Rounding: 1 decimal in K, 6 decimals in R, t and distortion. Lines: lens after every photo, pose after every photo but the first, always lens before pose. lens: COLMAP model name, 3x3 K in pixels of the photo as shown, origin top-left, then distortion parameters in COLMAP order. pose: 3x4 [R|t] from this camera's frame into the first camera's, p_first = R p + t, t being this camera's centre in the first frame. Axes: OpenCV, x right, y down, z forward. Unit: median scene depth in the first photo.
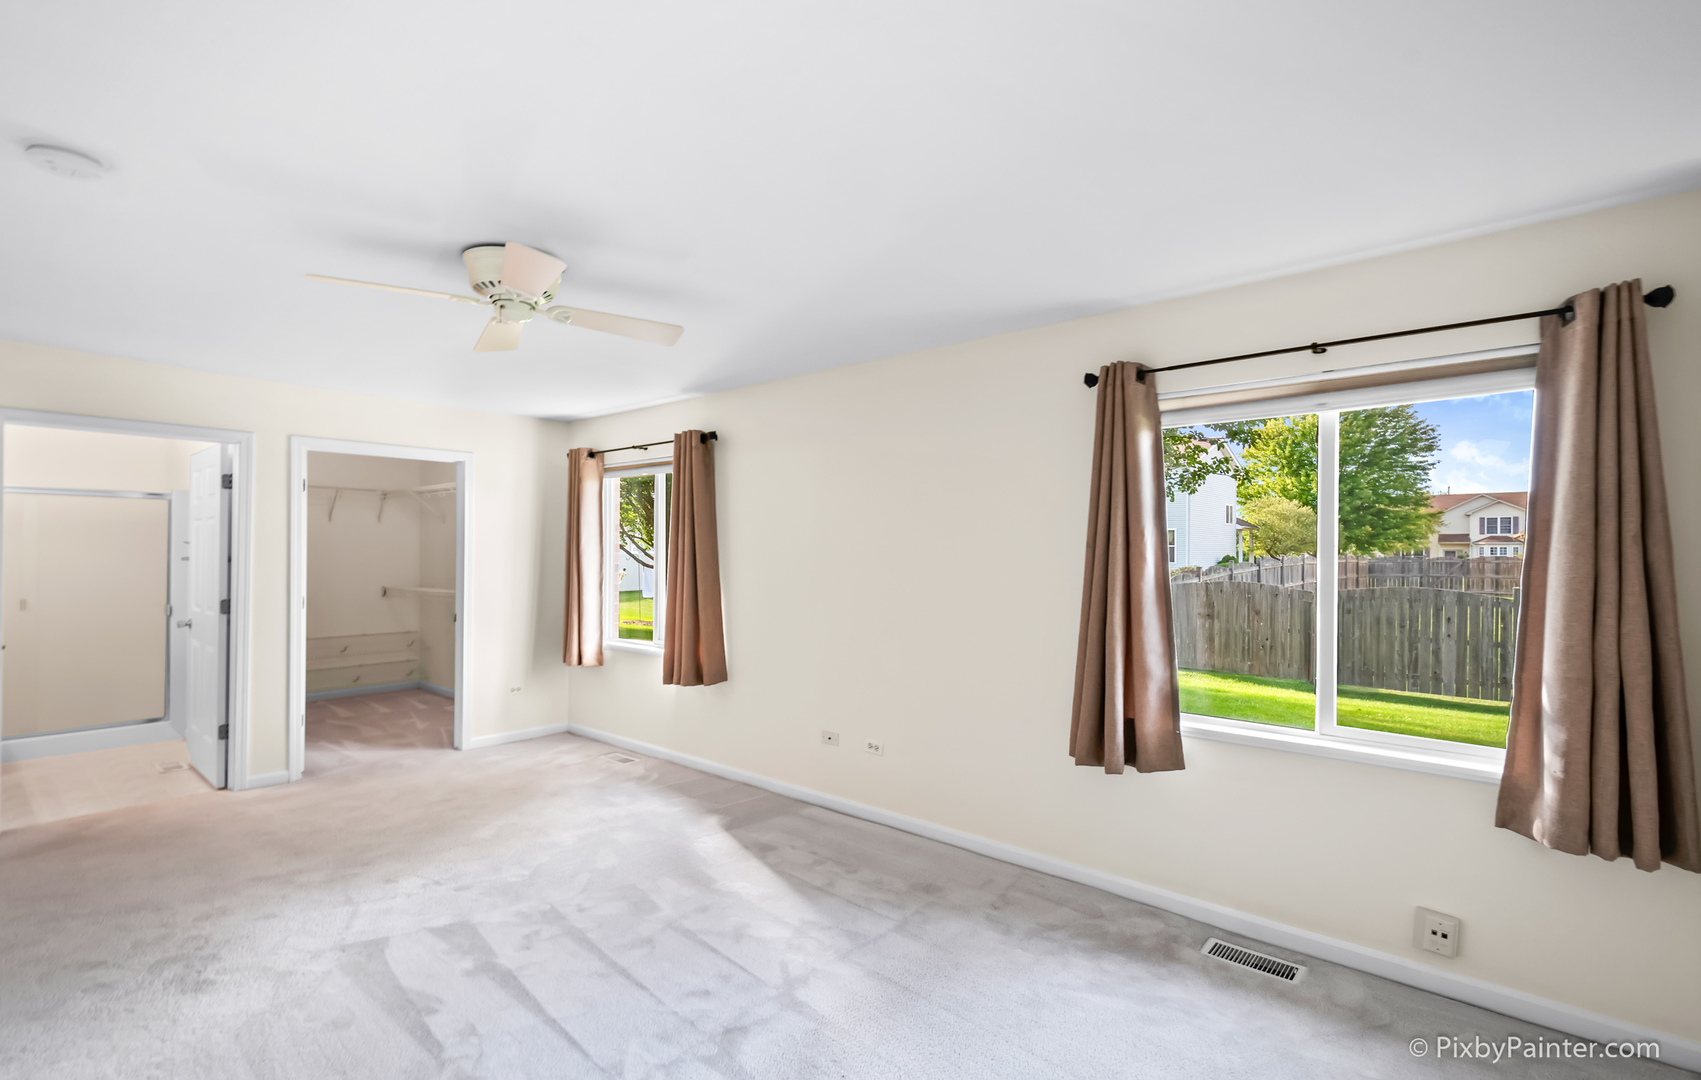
lens RADIAL K [[790.0, 0, 842.9], [0, 790.0, 562.4], [0, 0, 1]] dist [0.000495, -0.000260]
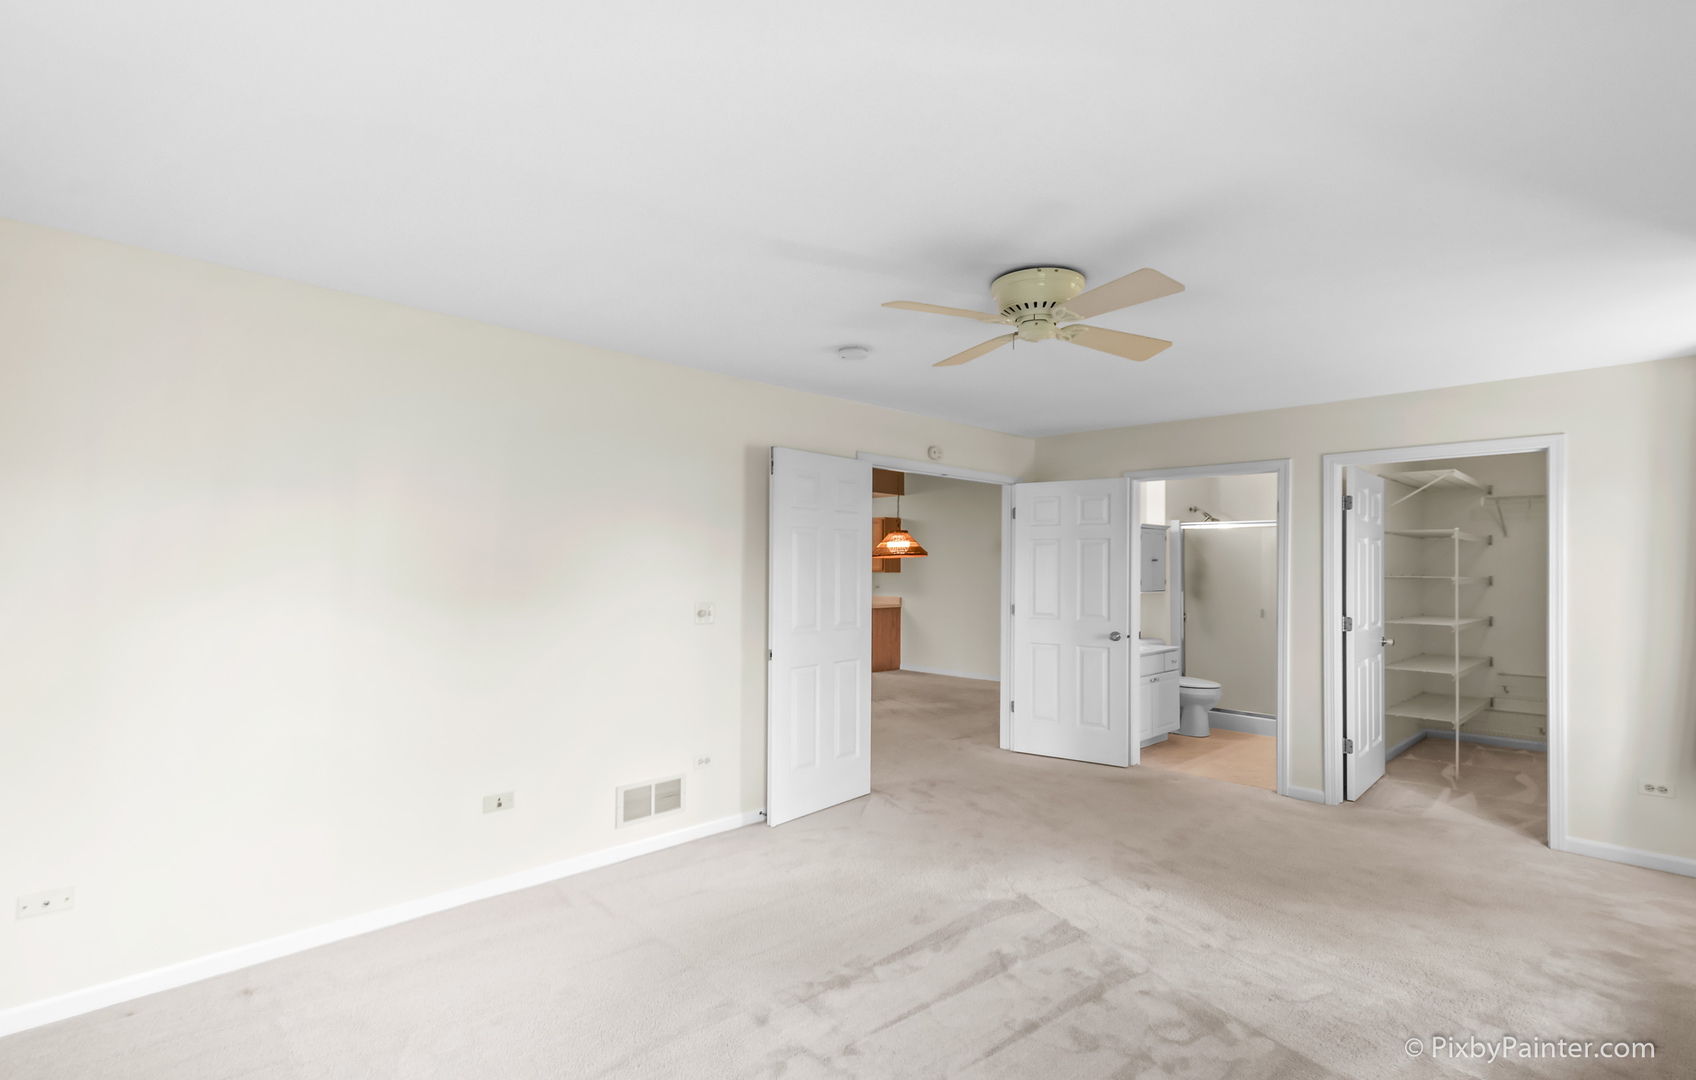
lens RADIAL K [[787.7, 0, 840.4], [0, 787.7, 562.4], [0, 0, 1]] dist [0.000495, -0.000260]
pose [[-0.106711, -0.025265, -0.993969, 0.474520], [-0.023391, 0.999464, -0.022894, 0.016026], [0.994015, 0.020807, -0.107244, 0.683637]]
